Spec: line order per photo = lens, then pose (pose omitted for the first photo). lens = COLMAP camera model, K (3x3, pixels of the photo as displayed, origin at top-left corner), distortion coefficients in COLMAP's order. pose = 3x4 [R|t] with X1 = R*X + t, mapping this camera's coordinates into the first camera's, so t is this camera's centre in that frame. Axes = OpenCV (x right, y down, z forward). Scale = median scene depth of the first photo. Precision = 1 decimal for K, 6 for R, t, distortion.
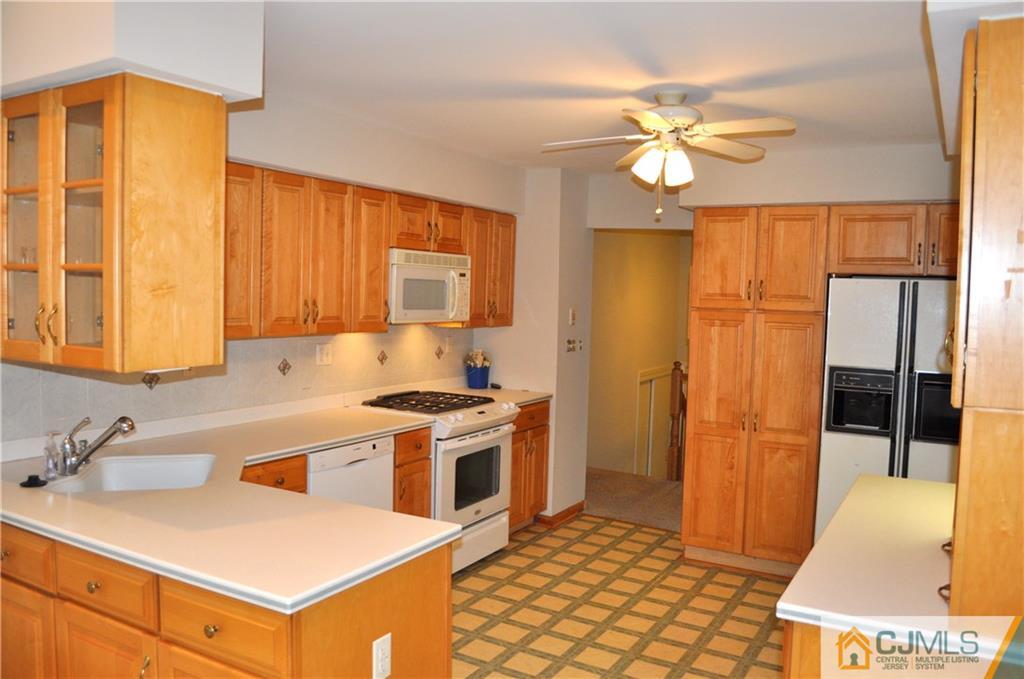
lens RADIAL K [[806.3, 0, 511.9], [0, 806.3, 343.5], [0, 0, 1]] dist [-0.074199, -0.000109]
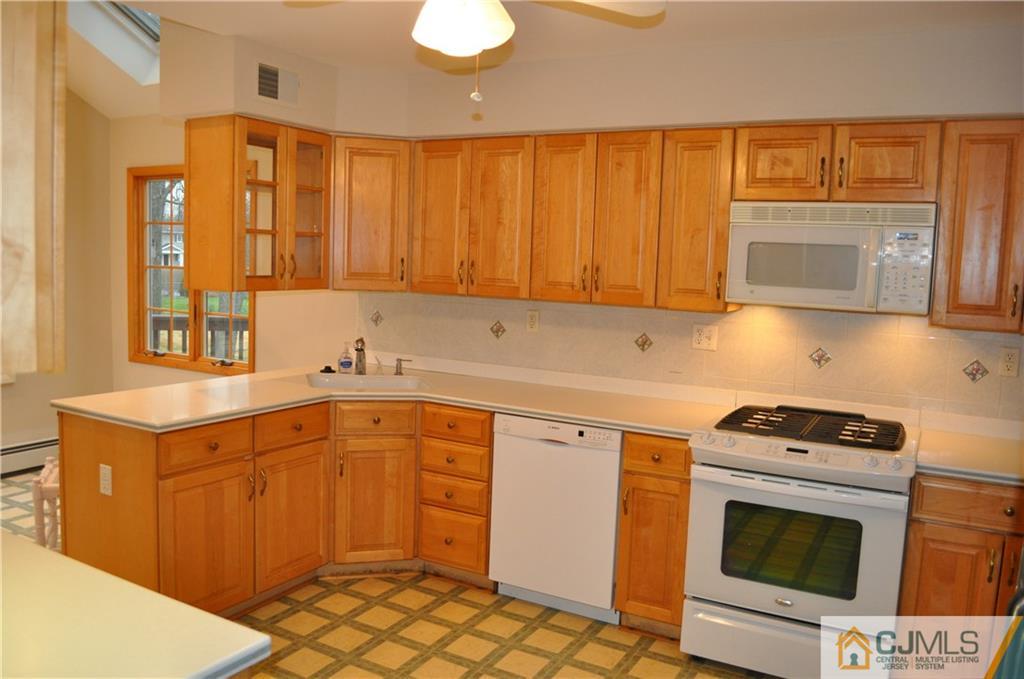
lens RADIAL K [[806.3, 0, 504.9], [0, 806.3, 342.8], [0, 0, 1]] dist [-0.074199, -0.000109]
pose [[-0.004396, 0.079263, -0.996844, 0.596541], [-0.100086, 0.991813, 0.079304, -0.025572], [0.994969, 0.100119, 0.003573, 0.787284]]
